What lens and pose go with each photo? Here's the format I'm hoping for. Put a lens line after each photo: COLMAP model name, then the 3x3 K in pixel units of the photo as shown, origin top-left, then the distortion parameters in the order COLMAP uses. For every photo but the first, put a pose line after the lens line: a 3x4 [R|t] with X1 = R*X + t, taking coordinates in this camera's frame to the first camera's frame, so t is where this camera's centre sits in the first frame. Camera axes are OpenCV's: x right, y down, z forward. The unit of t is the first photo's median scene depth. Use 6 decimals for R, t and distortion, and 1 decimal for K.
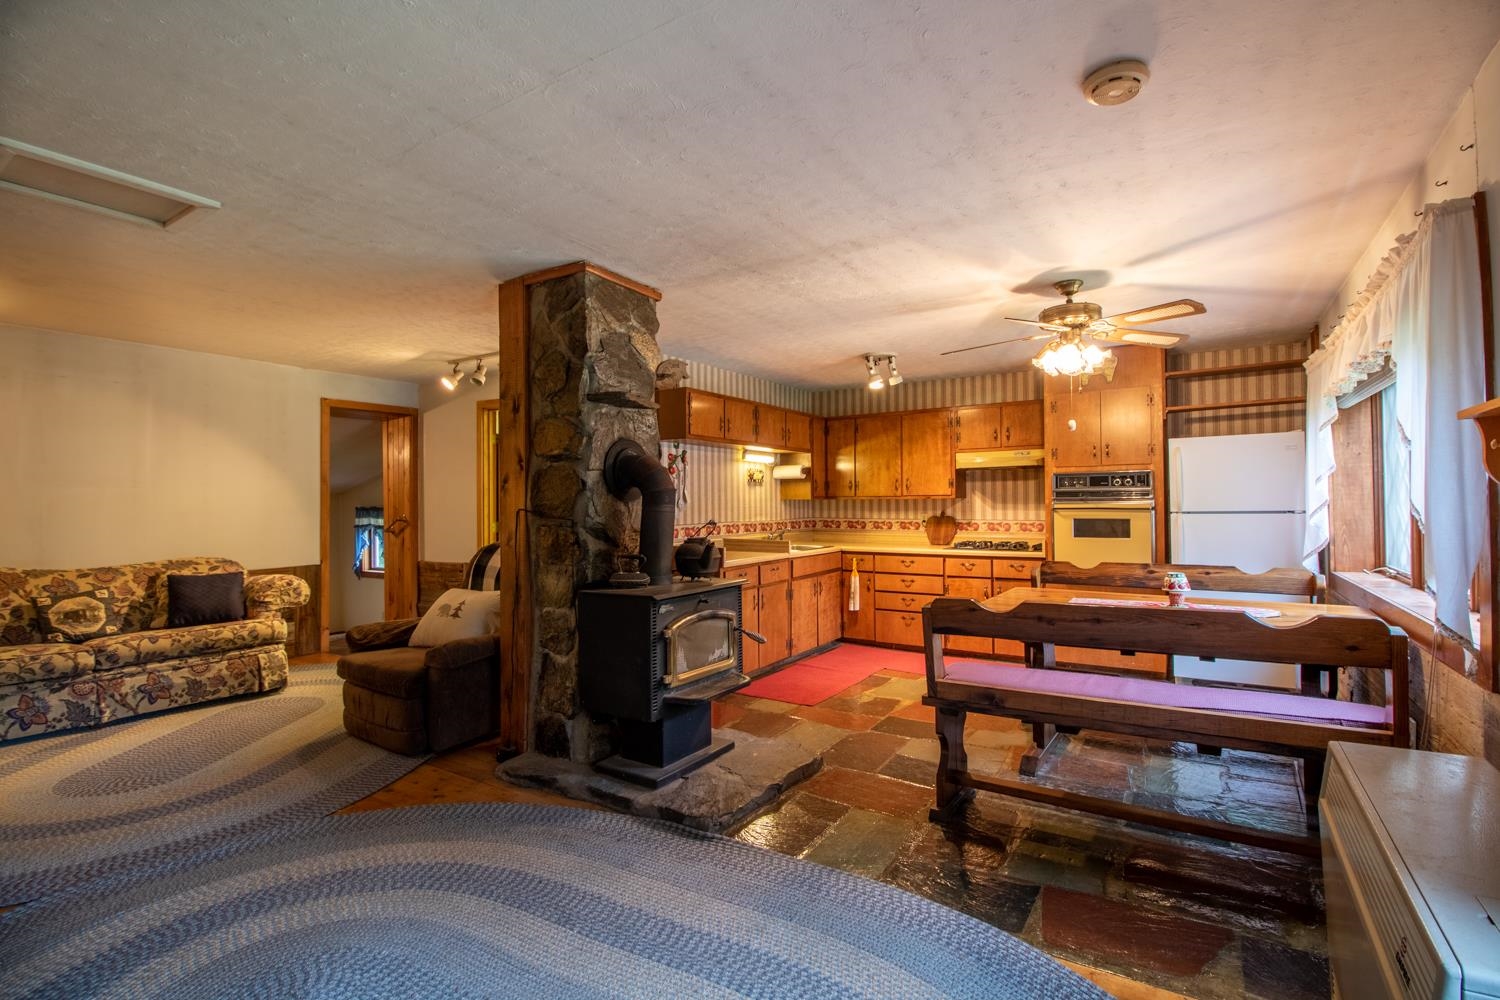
lens RADIAL K [[706.6, 0, 771.1], [0, 706.6, 496.1], [0, 0, 1]] dist [0.000625, -0.011224]
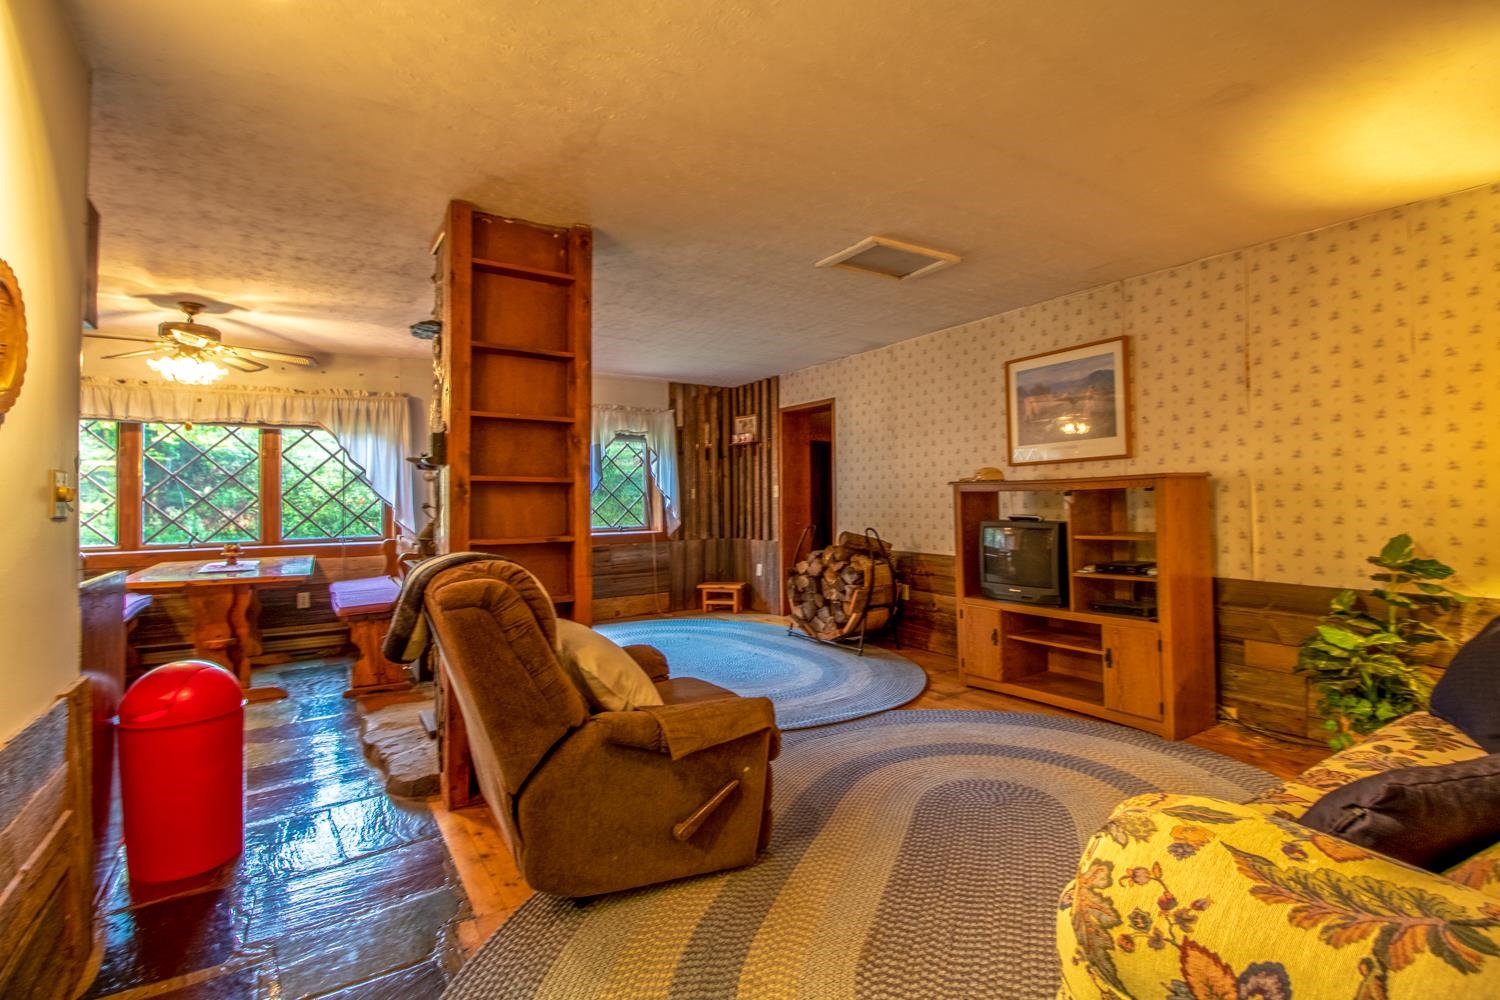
lens RADIAL K [[706.6, 0, 774.0], [0, 706.6, 492.4], [0, 0, 1]] dist [0.000625, -0.011224]
pose [[-0.913989, 0.018906, 0.405298, -0.736126], [0.011947, 0.999735, -0.019693, 0.034261], [-0.405563, -0.013157, -0.913972, 1.330529]]
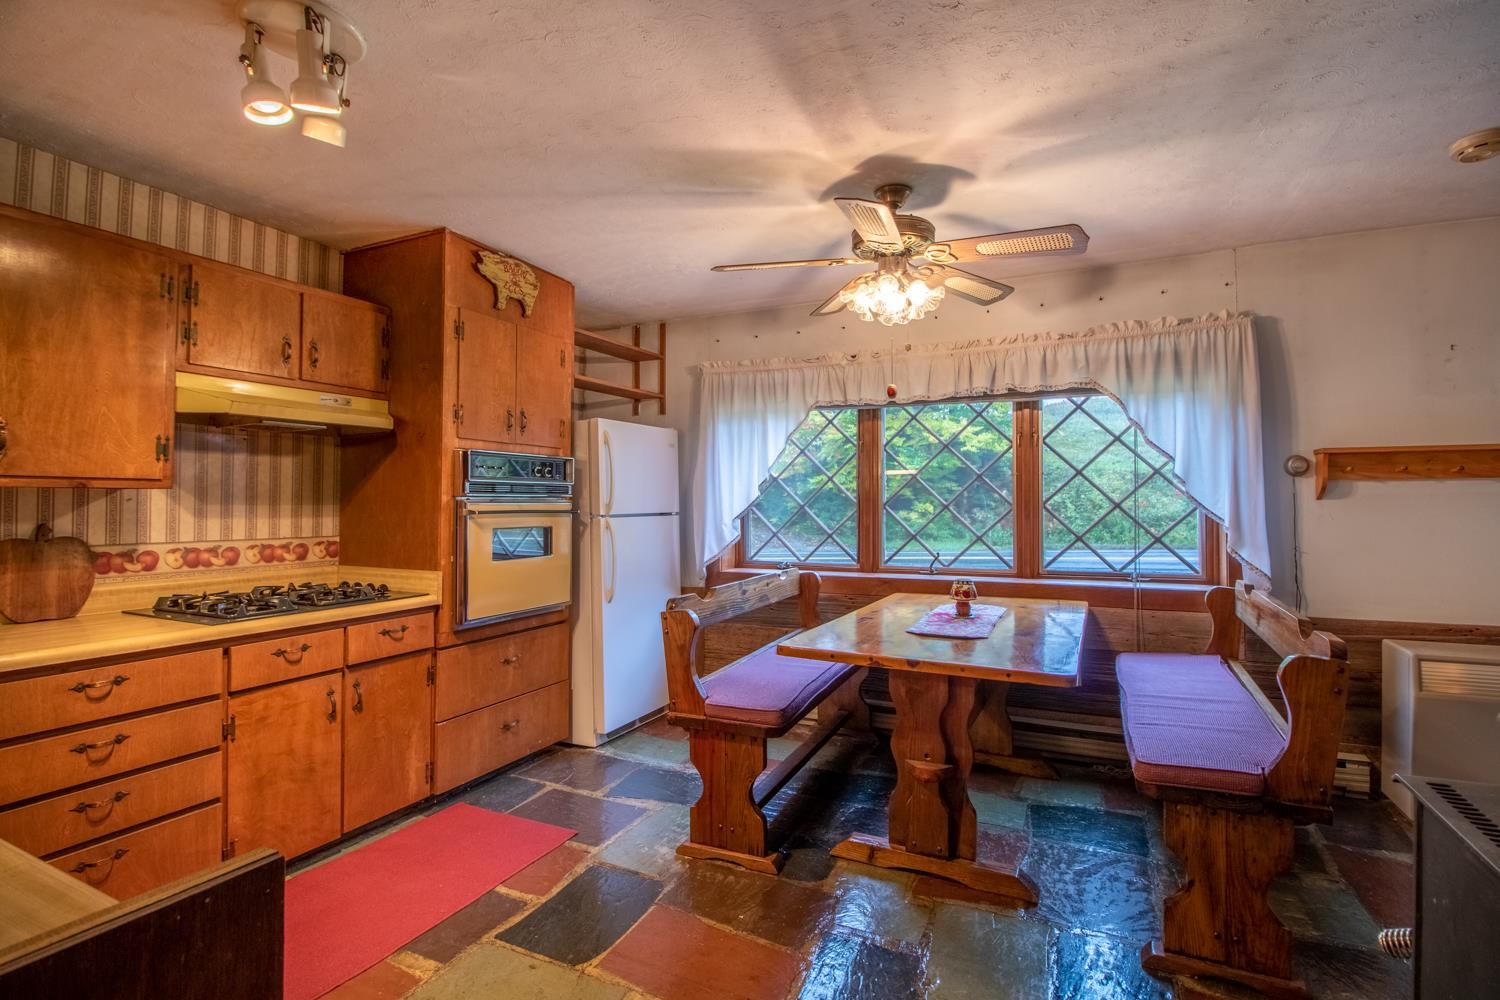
lens RADIAL K [[706.6, 0, 754.5], [0, 706.6, 491.2], [0, 0, 1]] dist [0.000625, -0.011224]
pose [[-0.124635, 0.025925, 0.991864, -0.206703], [-0.007706, 0.999603, -0.027096, 0.016493], [-0.992173, -0.011020, -0.124386, 0.978475]]
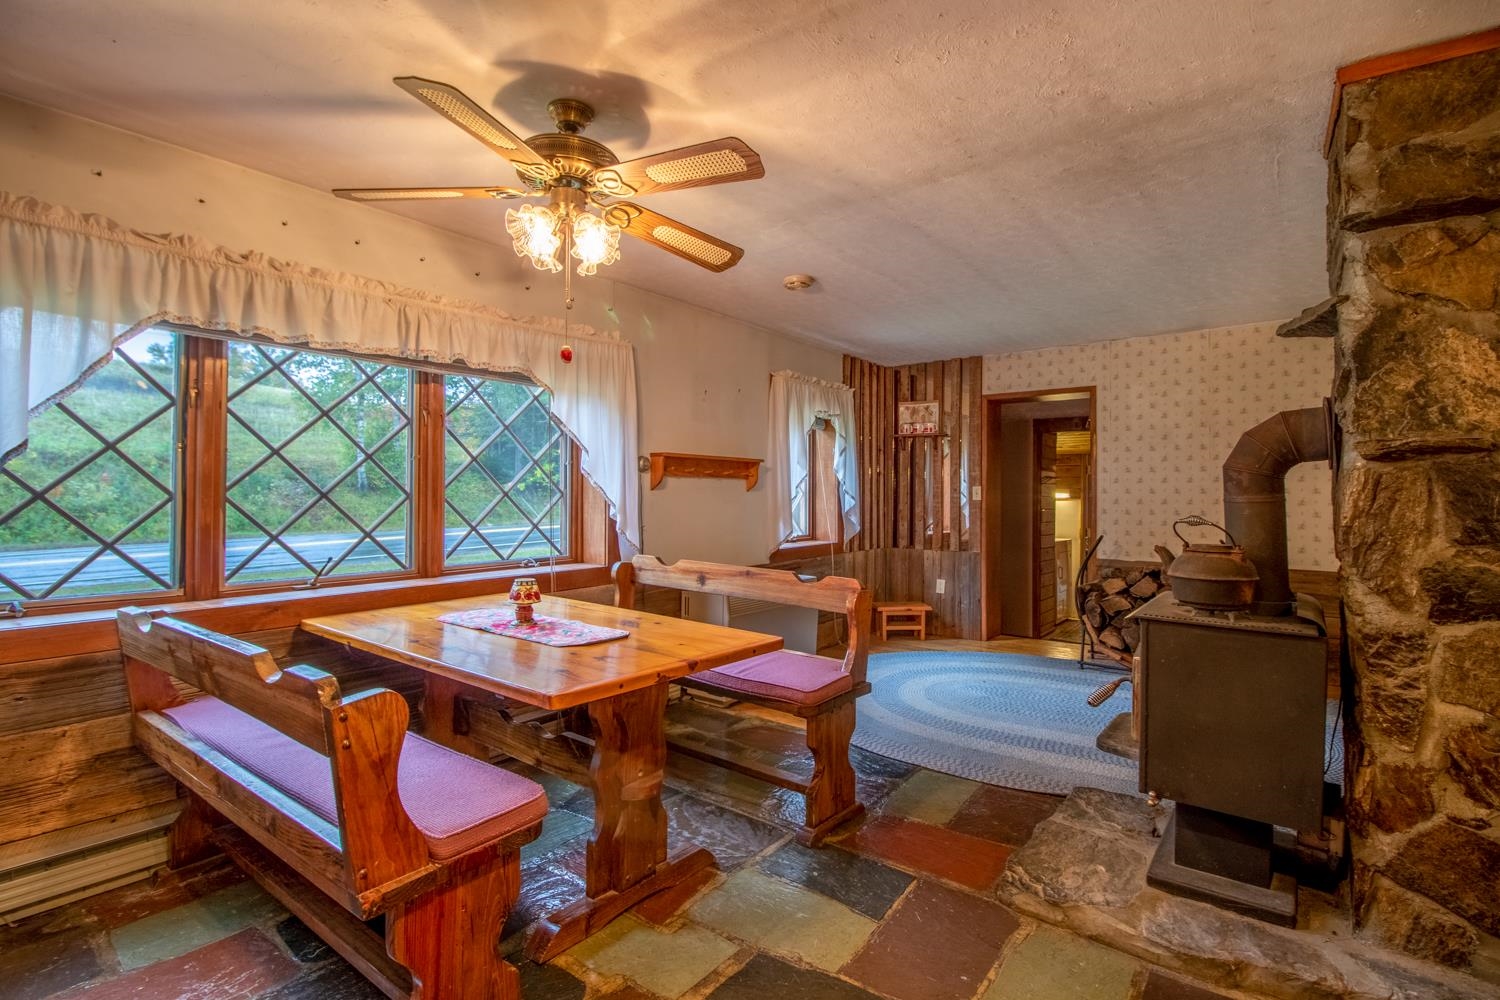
lens RADIAL K [[706.6, 0, 762.6], [0, 706.6, 489.4], [0, 0, 1]] dist [0.000625, -0.011224]
pose [[-0.996258, 0.000101, 0.086435, 0.170950], [-0.001217, 0.999884, -0.015193, 0.014788], [-0.086426, -0.015241, -0.996142, 1.246283]]
